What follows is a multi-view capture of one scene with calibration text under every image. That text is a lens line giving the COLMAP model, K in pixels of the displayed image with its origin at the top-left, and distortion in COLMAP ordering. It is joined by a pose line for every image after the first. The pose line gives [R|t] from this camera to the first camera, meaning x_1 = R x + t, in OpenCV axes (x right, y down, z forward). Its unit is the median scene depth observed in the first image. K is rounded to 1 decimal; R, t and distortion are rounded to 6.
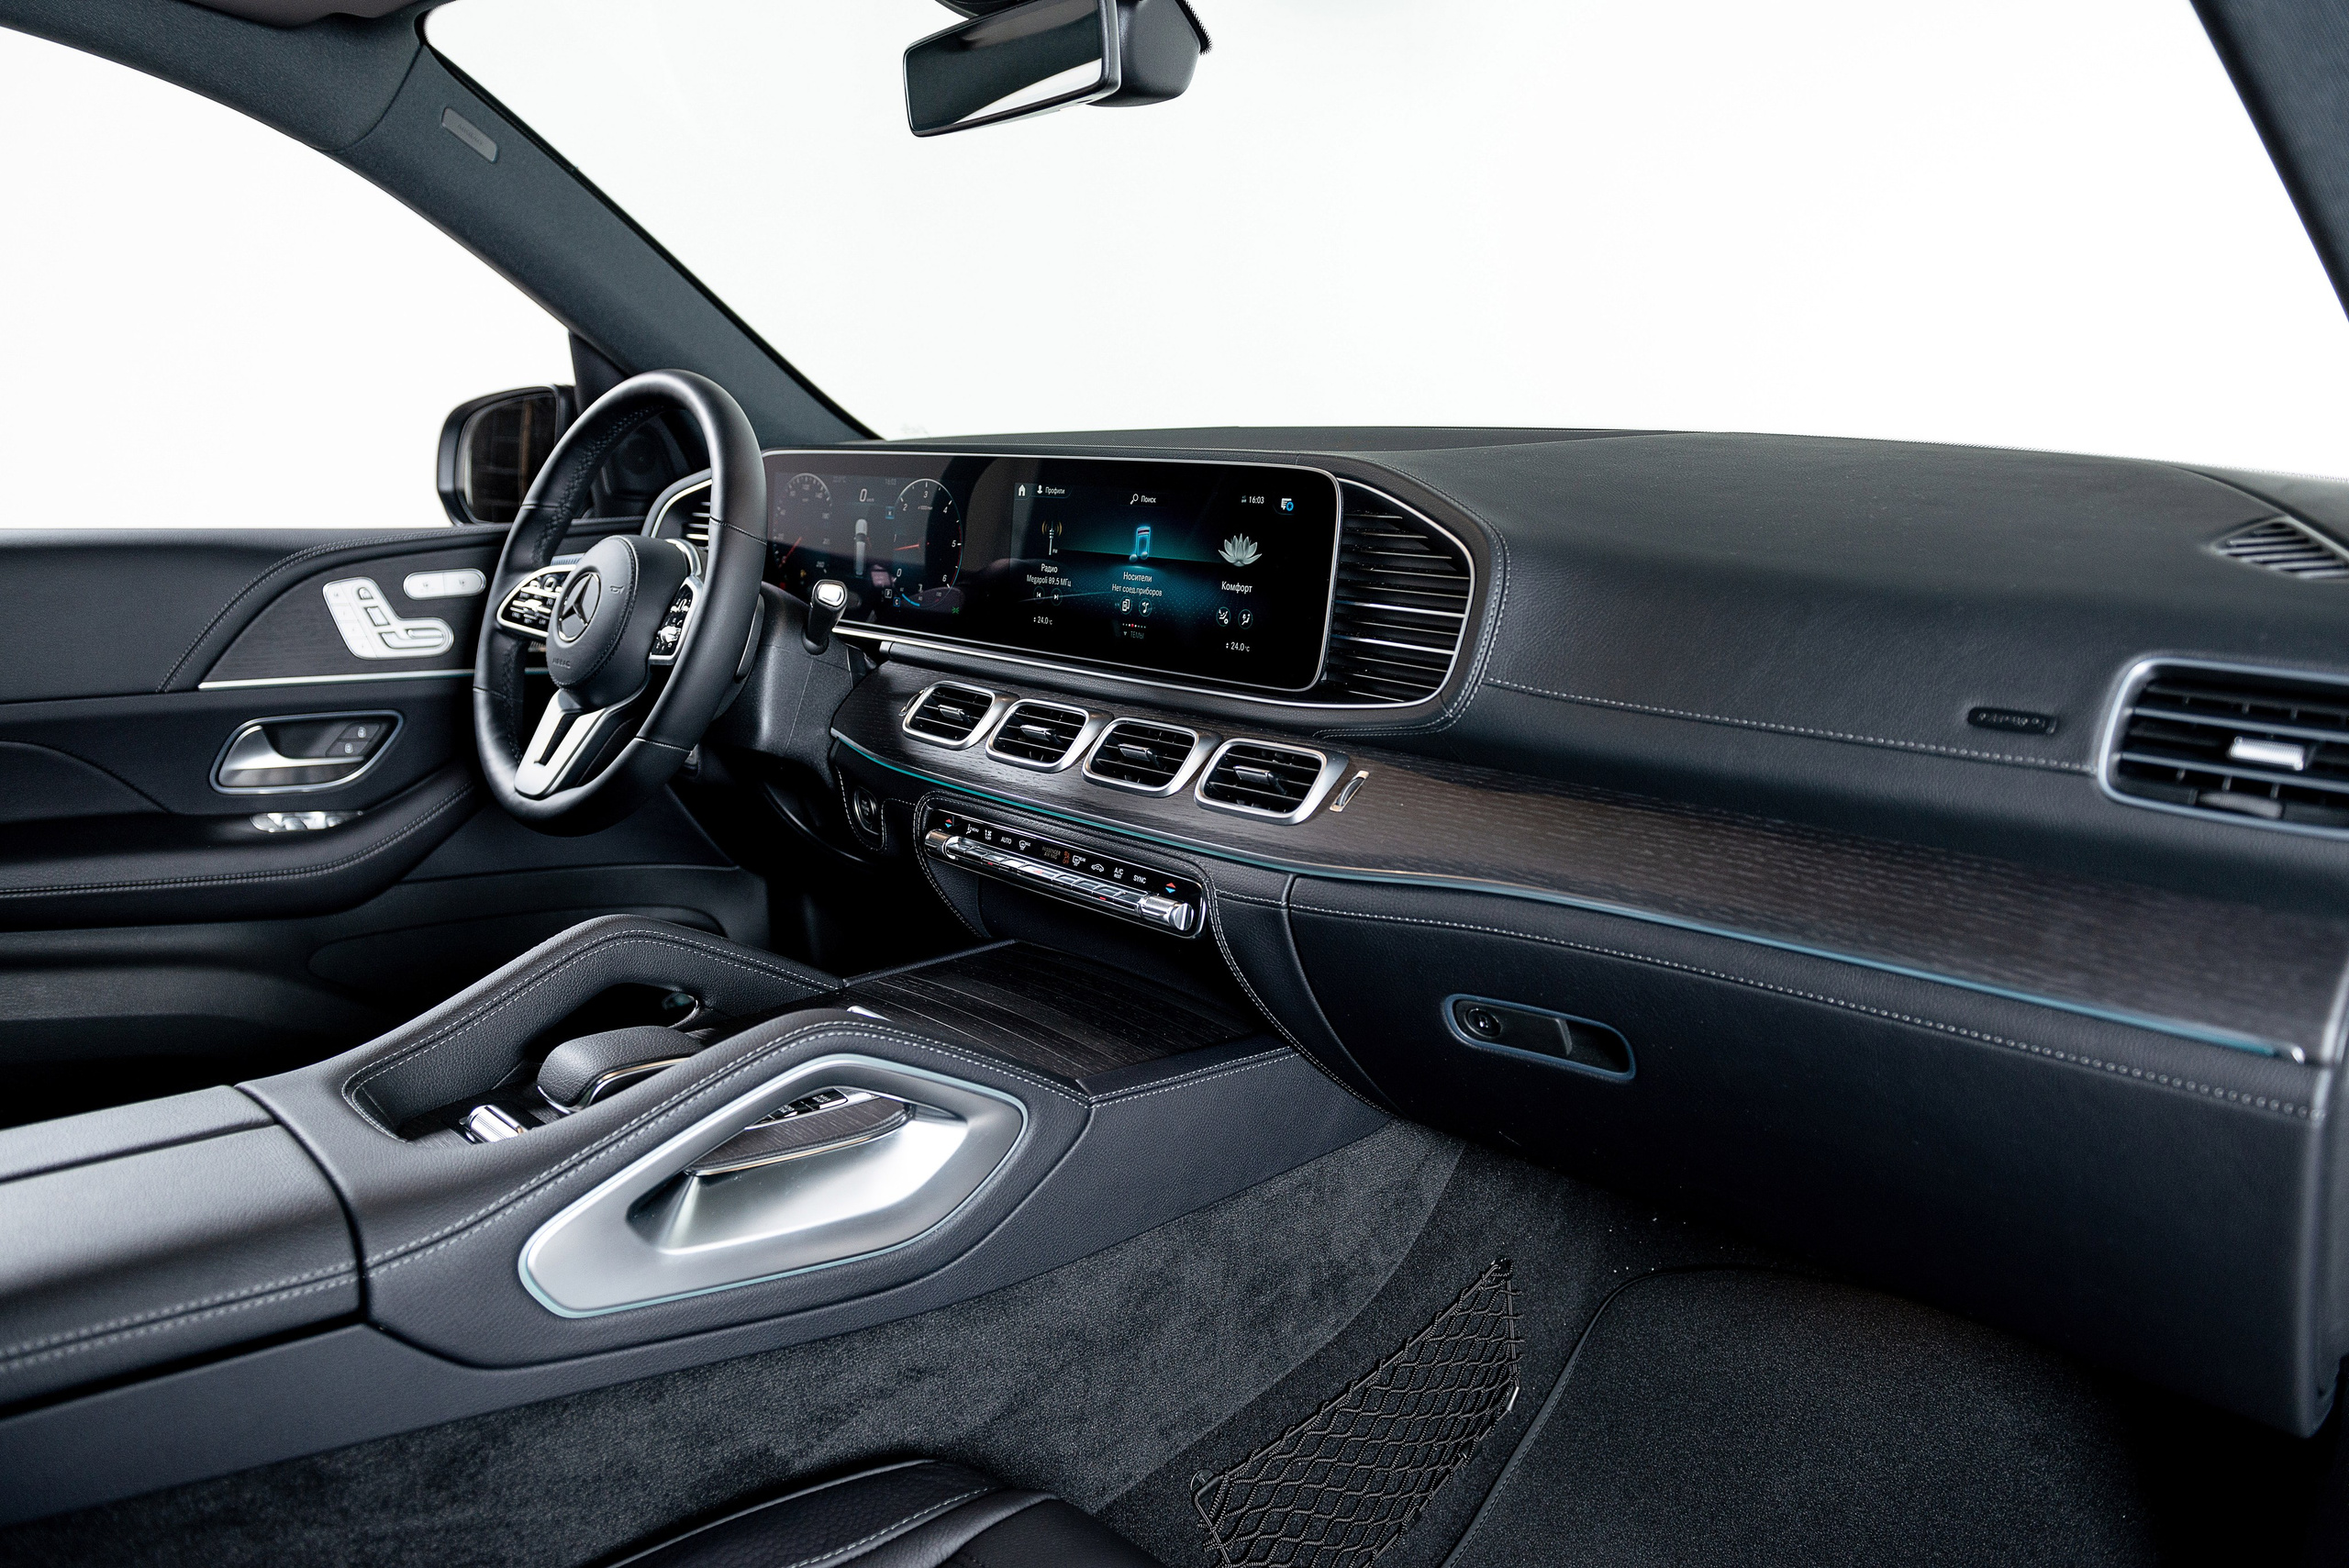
lens RADIAL K [[1542.1, 0, 1196.0], [0, 1542.1, 786.5], [0, 0, 1]] dist [-0.026341, -0.001644]
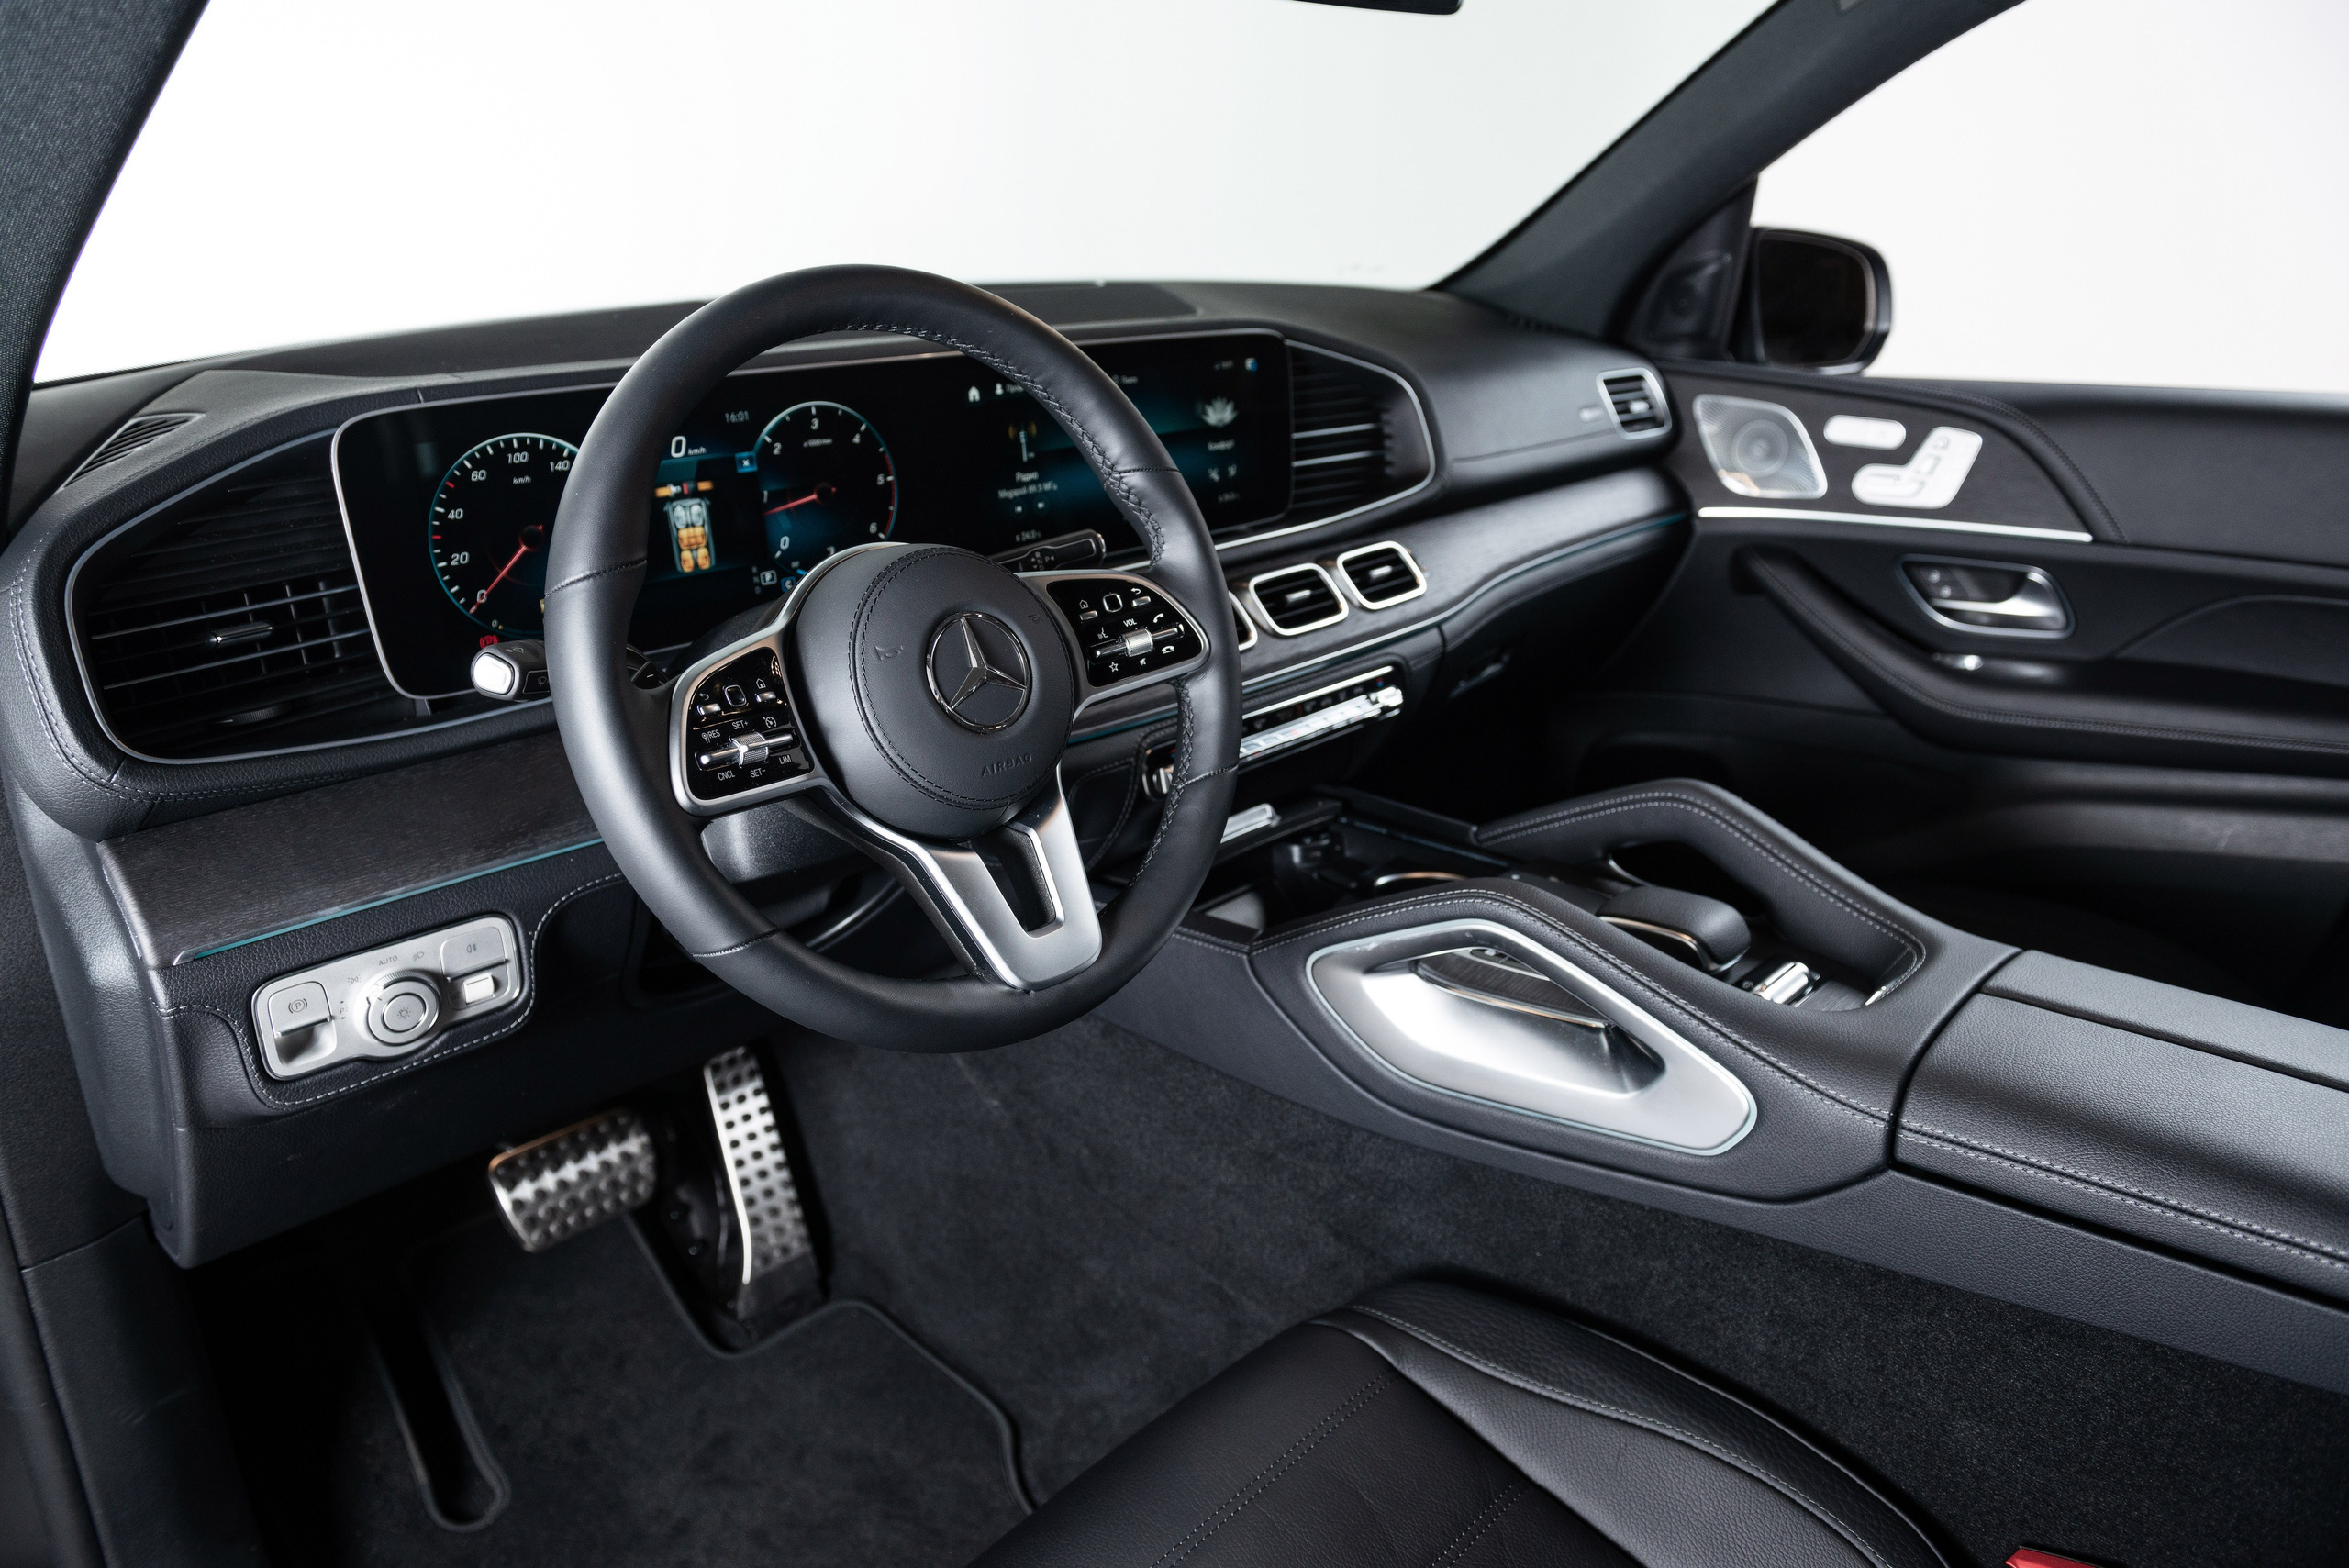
lens RADIAL K [[1542.1, 0, 1156.3], [0, 1542.1, 777.2], [0, 0, 1]] dist [-0.026341, -0.001644]
pose [[0.007598, -0.355946, 0.934475, -1.026781], [0.227478, 0.910617, 0.345009, -0.284348], [-0.973754, 0.209951, 0.087889, 0.924706]]
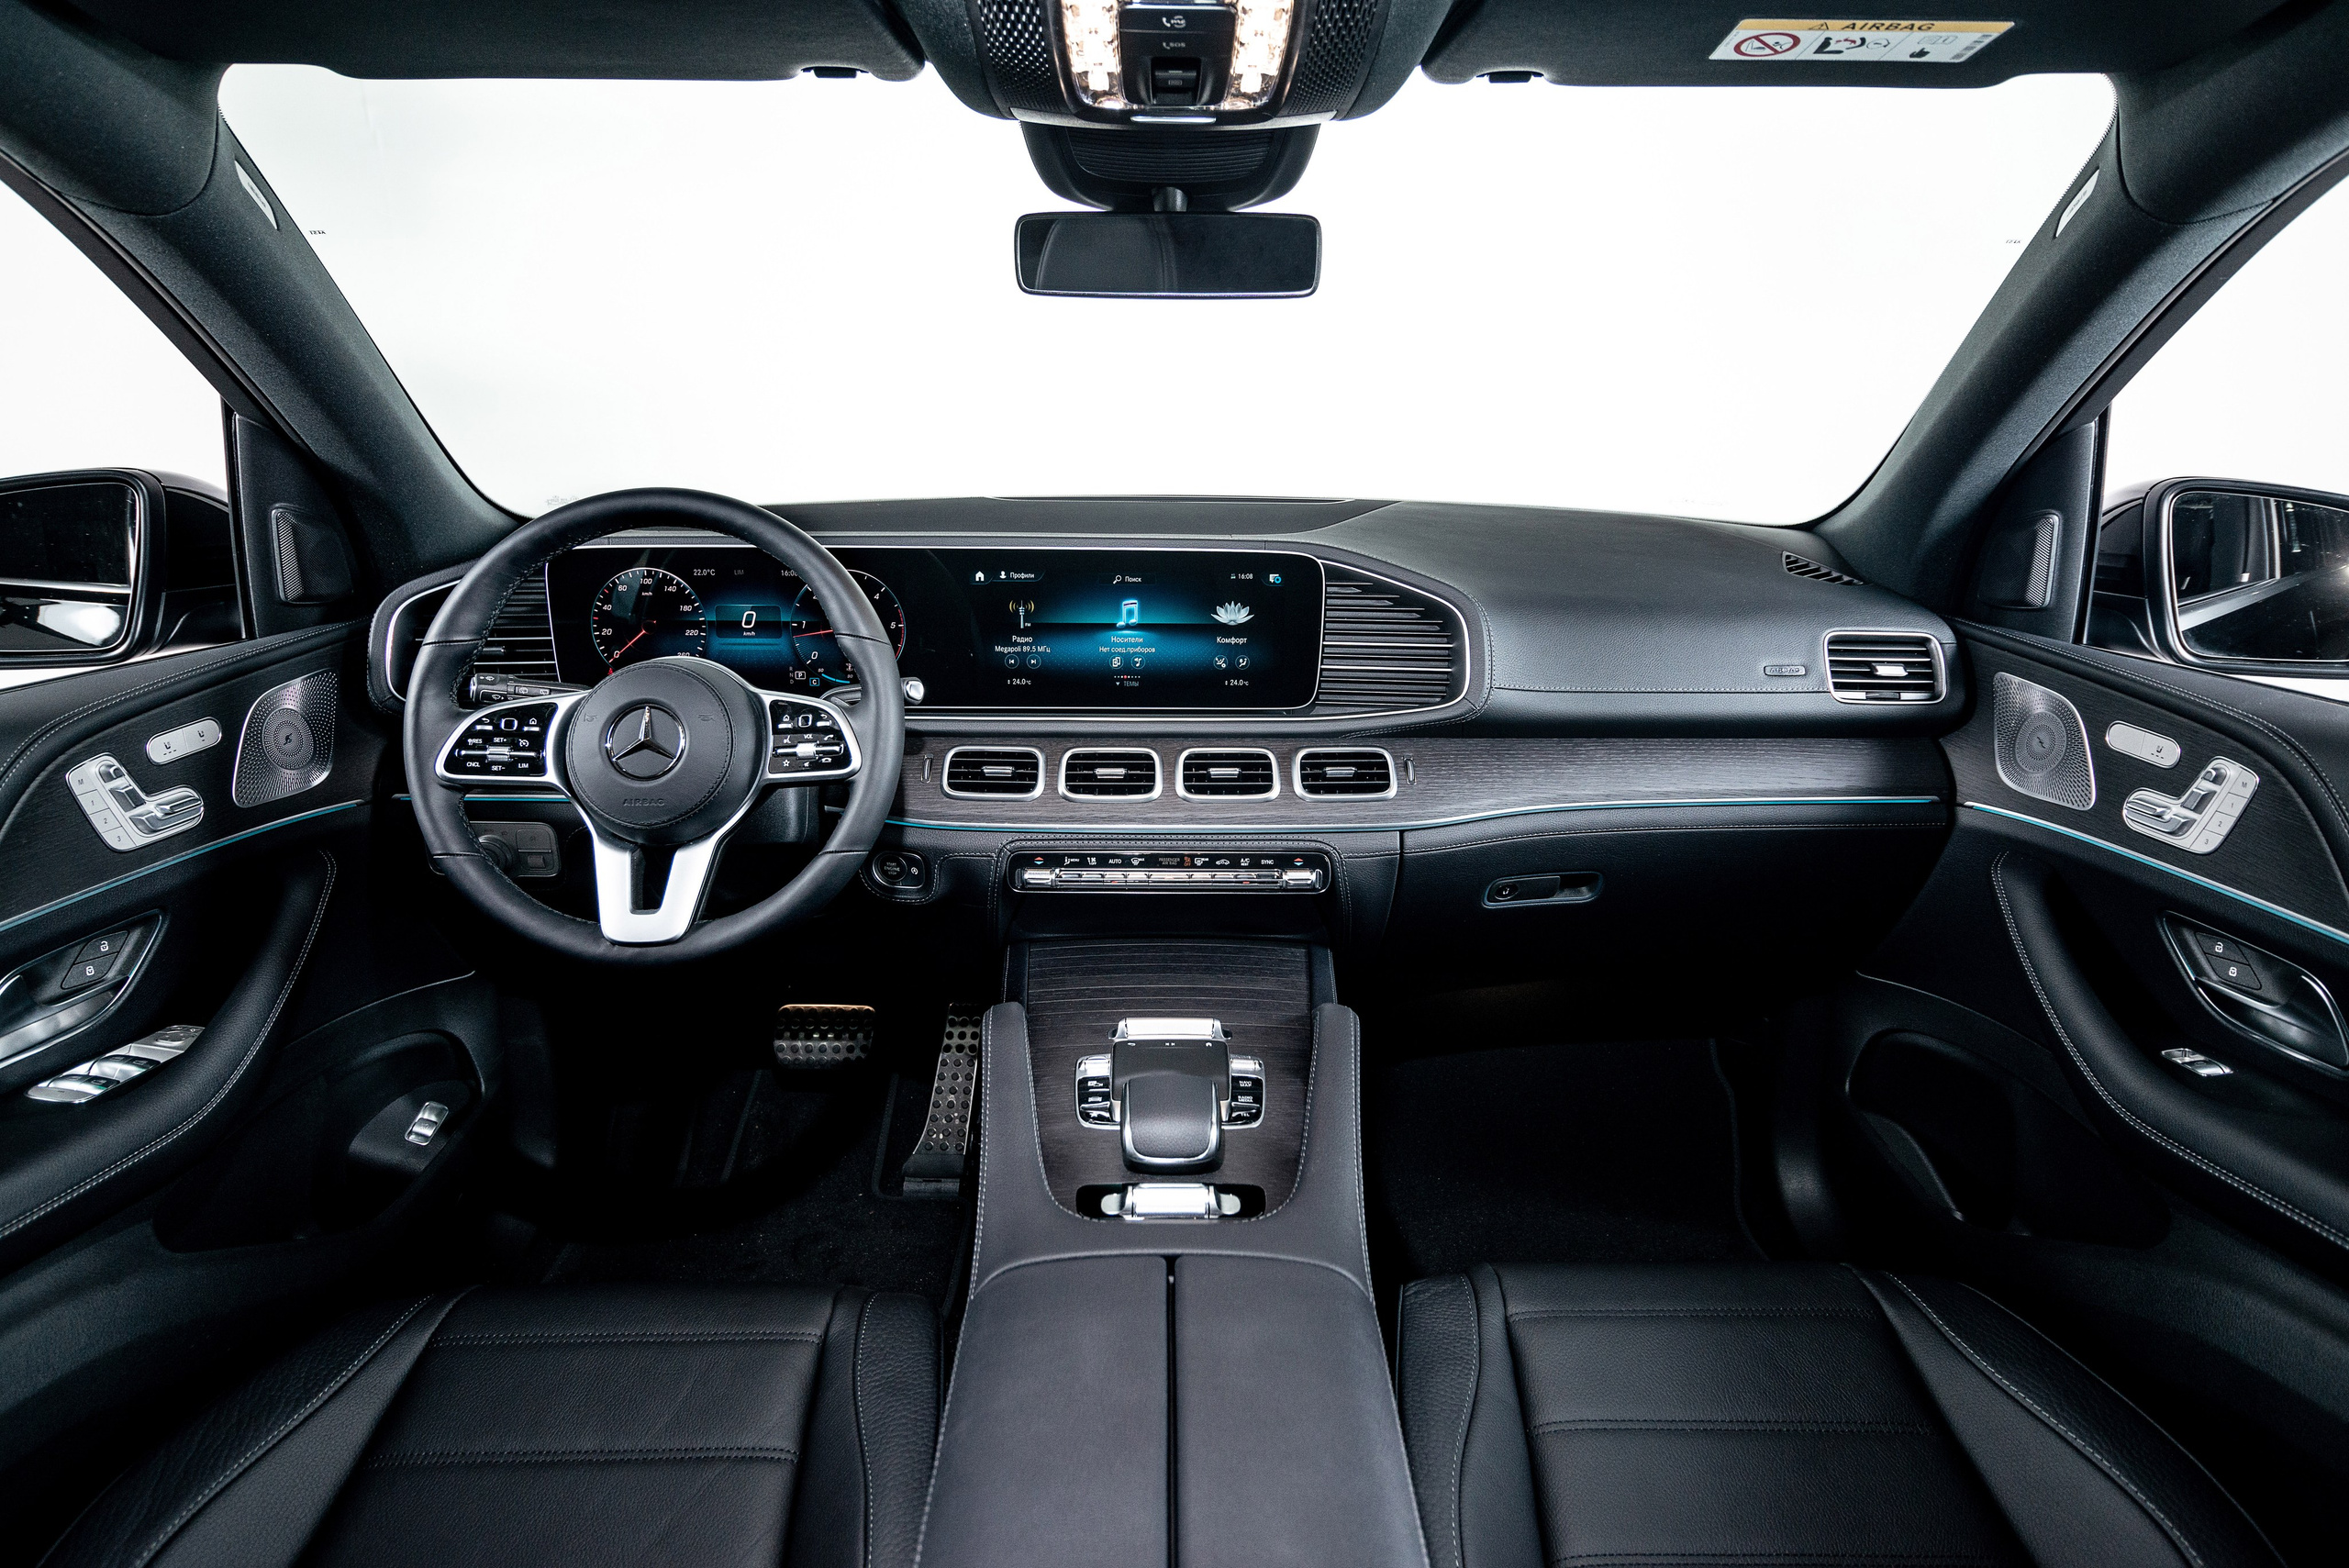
lens RADIAL K [[1272.5, 0, 1173.2], [0, 1272.5, 784.4], [0, 0, 1]] dist [0.007175, -0.002344]
pose [[0.712427, -0.207445, 0.670384, -0.739223], [0.156031, 0.978221, 0.136887, -0.154733], [-0.684180, 0.007079, 0.729279, 0.194058]]
